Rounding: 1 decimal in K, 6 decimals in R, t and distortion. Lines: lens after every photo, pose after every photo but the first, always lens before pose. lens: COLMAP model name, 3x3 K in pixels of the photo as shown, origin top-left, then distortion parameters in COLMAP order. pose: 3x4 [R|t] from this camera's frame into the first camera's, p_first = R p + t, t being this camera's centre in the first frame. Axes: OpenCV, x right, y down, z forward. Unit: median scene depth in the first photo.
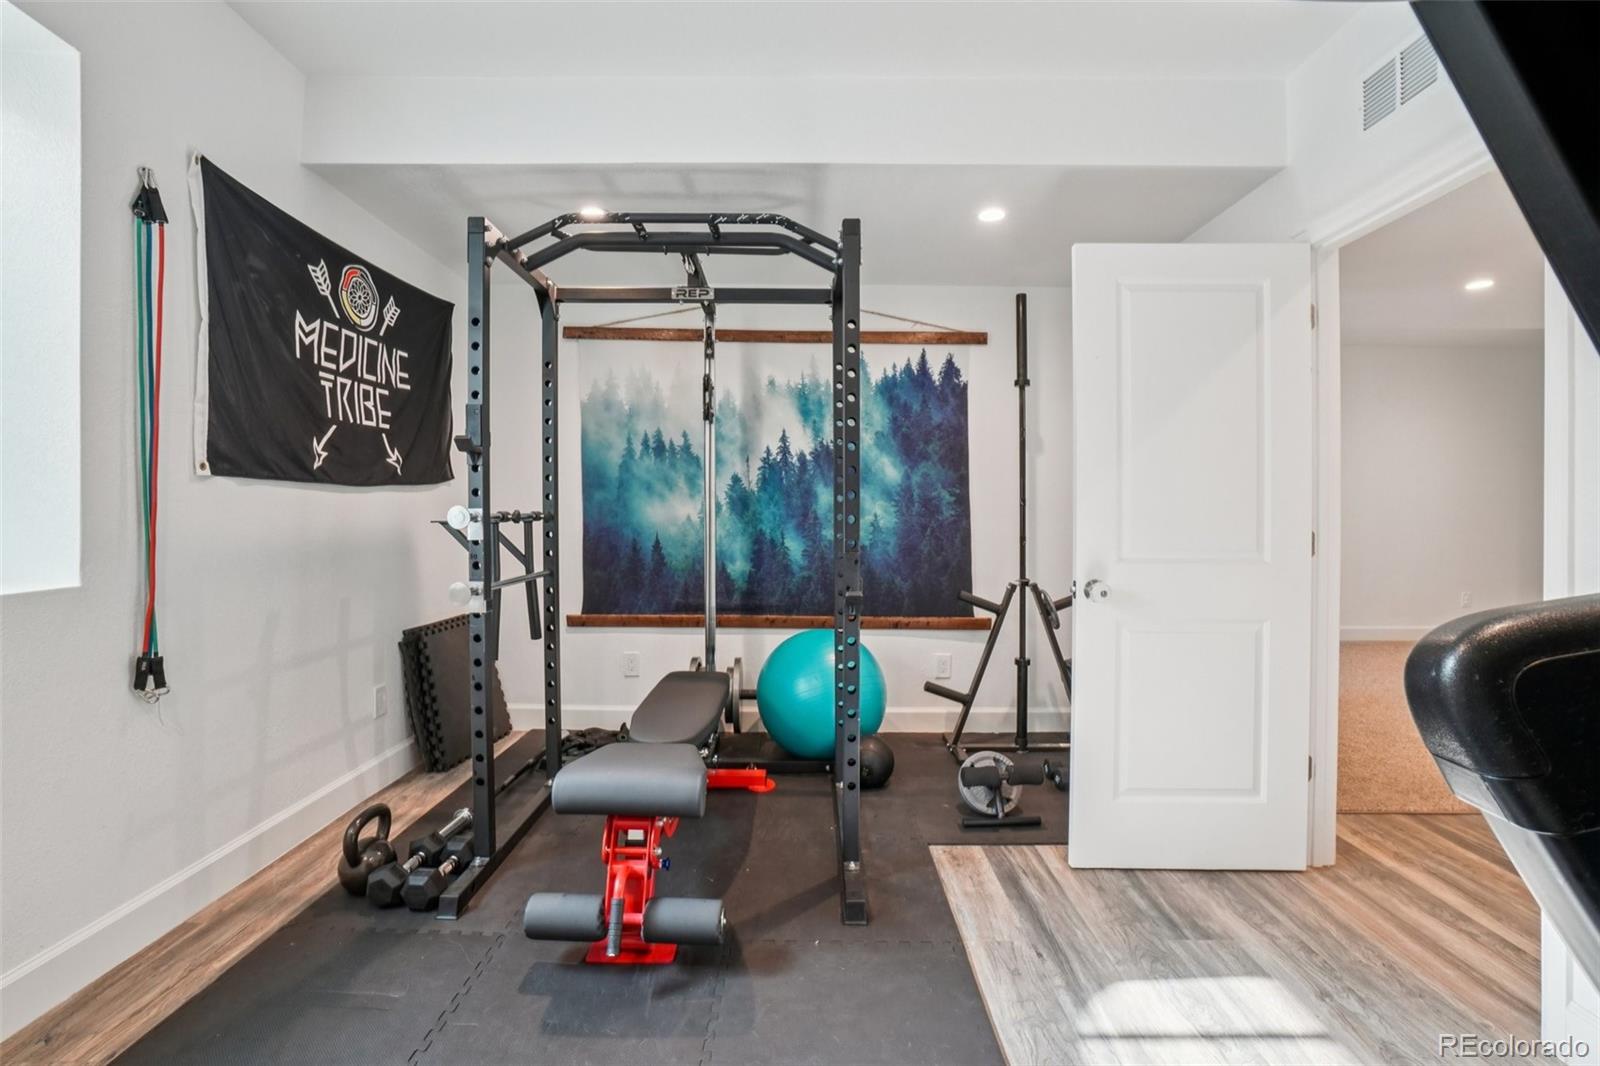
lens RADIAL K [[736.0, 0, 800.0], [0, 736.0, 533.0], [0, 0, 1]] dist [-0.001562, -0.000201]
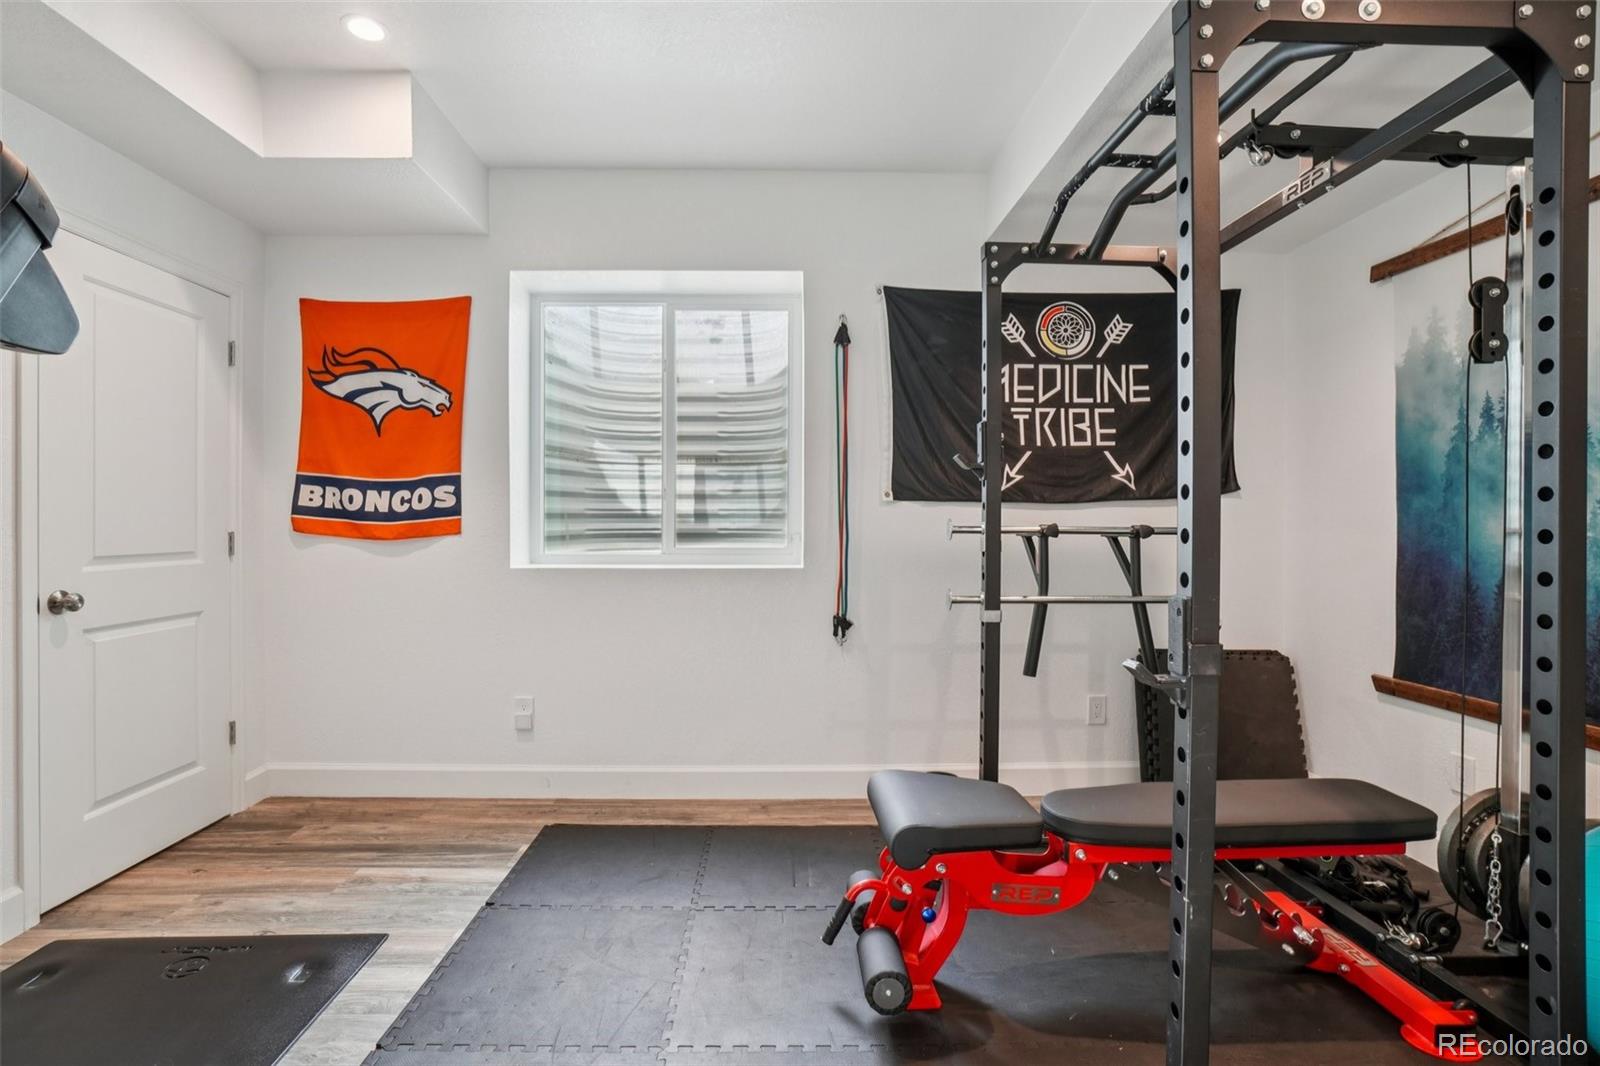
lens RADIAL K [[816.3, 0, 800.0], [0, 816.3, 533.0], [0, 0, 1]] dist [0.001906, 0.000115]
pose [[0.037651, 0.002428, -0.999288, 0.584927], [-0.033737, 0.999430, 0.001157, -0.008135], [0.998721, 0.033669, 0.037712, 0.561304]]
